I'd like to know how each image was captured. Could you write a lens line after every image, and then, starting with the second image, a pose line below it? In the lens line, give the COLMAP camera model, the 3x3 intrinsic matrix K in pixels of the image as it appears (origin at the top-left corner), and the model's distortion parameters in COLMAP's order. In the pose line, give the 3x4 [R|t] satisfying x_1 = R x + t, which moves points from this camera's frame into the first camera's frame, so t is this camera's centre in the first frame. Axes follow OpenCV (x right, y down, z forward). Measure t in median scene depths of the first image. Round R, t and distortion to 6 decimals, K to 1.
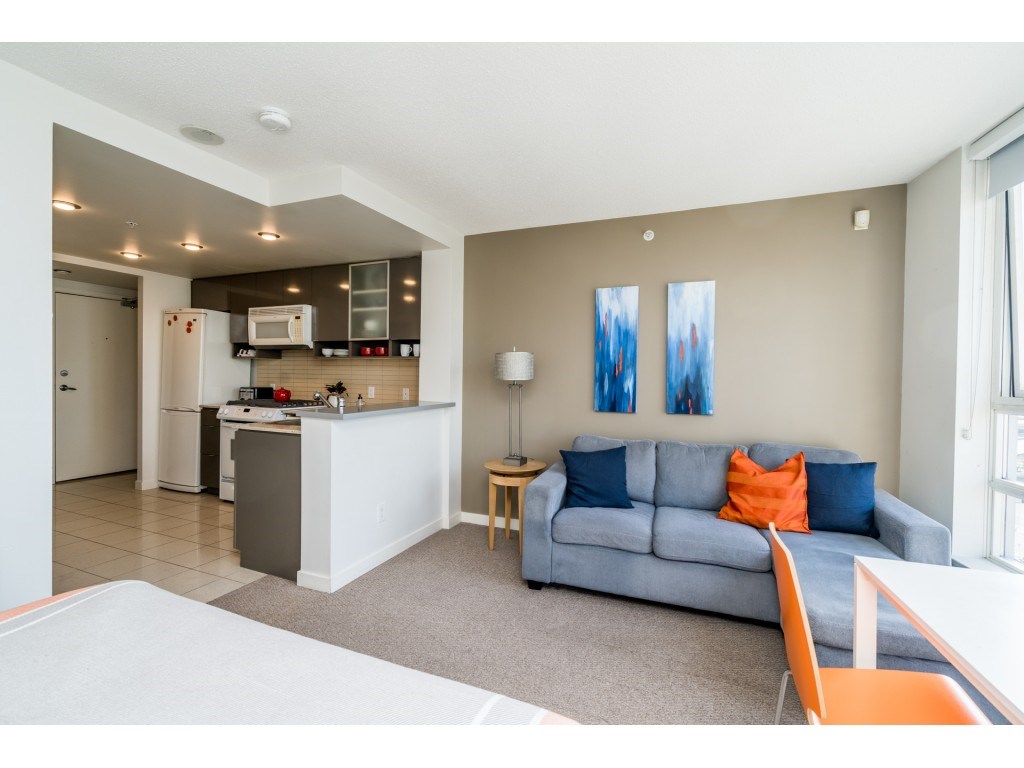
lens RADIAL K [[463.4, 0, 512.0], [0, 463.4, 384.0], [0, 0, 1]] dist [0.000317, 0.000564]
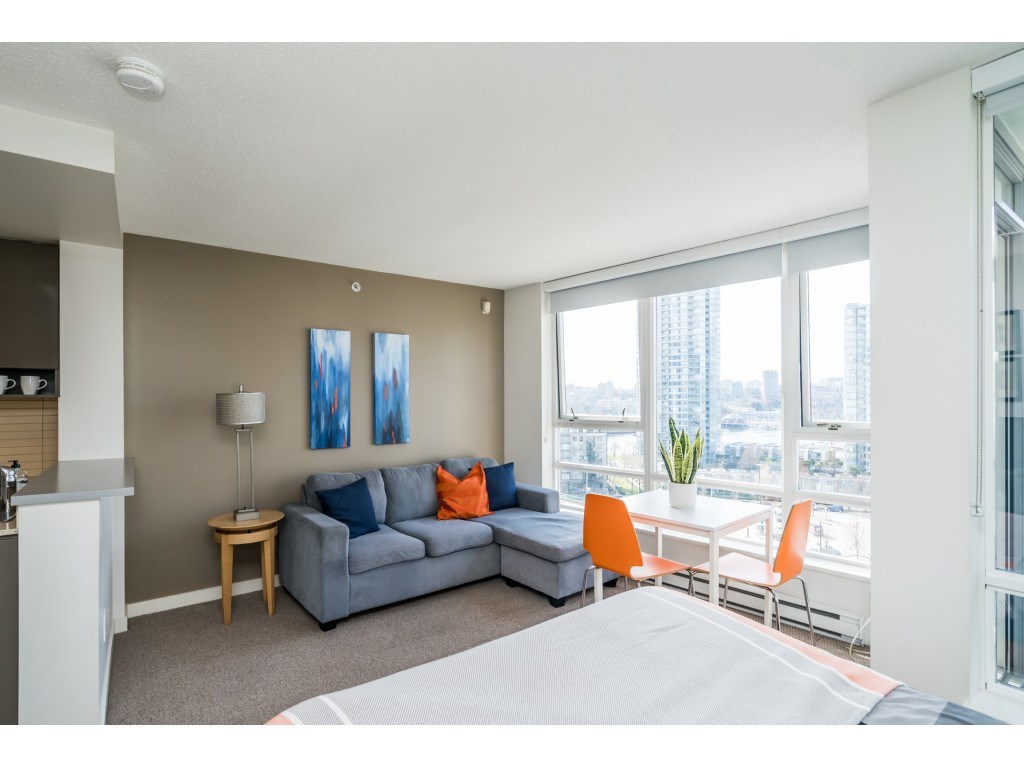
lens RADIAL K [[499.7, 0, 506.9], [0, 499.7, 399.9], [0, 0, 1]] dist [-0.000183, -0.000205]
pose [[0.516438, -0.017646, 0.856143, -0.431896], [0.026228, 0.999645, 0.004782, -0.035455], [-0.855923, 0.019986, 0.516717, 0.058827]]
